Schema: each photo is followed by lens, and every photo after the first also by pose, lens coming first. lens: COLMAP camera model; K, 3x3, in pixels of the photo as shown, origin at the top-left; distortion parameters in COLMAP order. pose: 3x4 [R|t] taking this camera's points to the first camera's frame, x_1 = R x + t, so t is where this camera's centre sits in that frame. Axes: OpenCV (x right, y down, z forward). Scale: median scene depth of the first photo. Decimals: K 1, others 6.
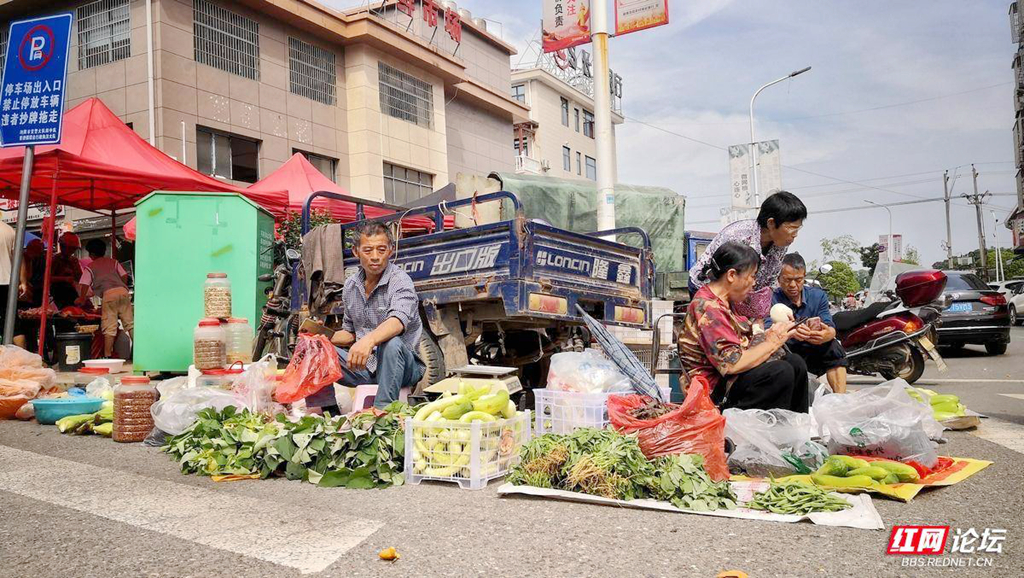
lens RADIAL K [[866.8, 0, 511.4], [0, 866.8, 289.9], [0, 0, 1]] dist [0.000255, 0.000824]
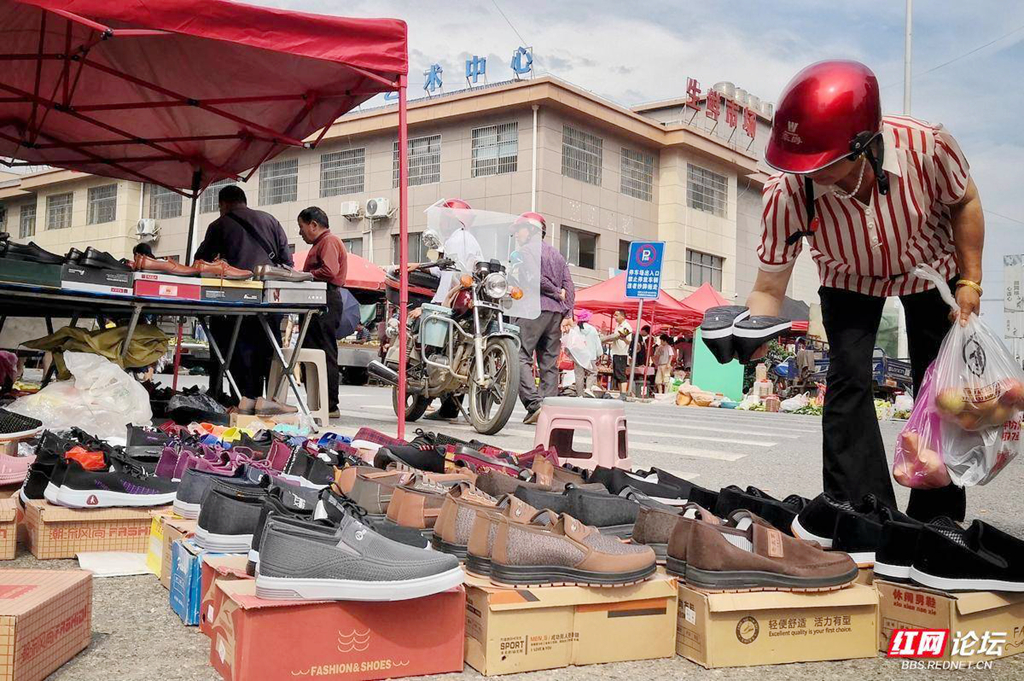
lens RADIAL K [[1035.9, 0, 513.5], [0, 1035.9, 340.7], [0, 0, 1]] dist [0.018488, 0.000000]
pose [[0.974533, 0.060341, -0.215972, -0.076533], [-0.062564, 0.998035, -0.003469, -0.006081], [0.215339, 0.016893, 0.976393, -0.468954]]
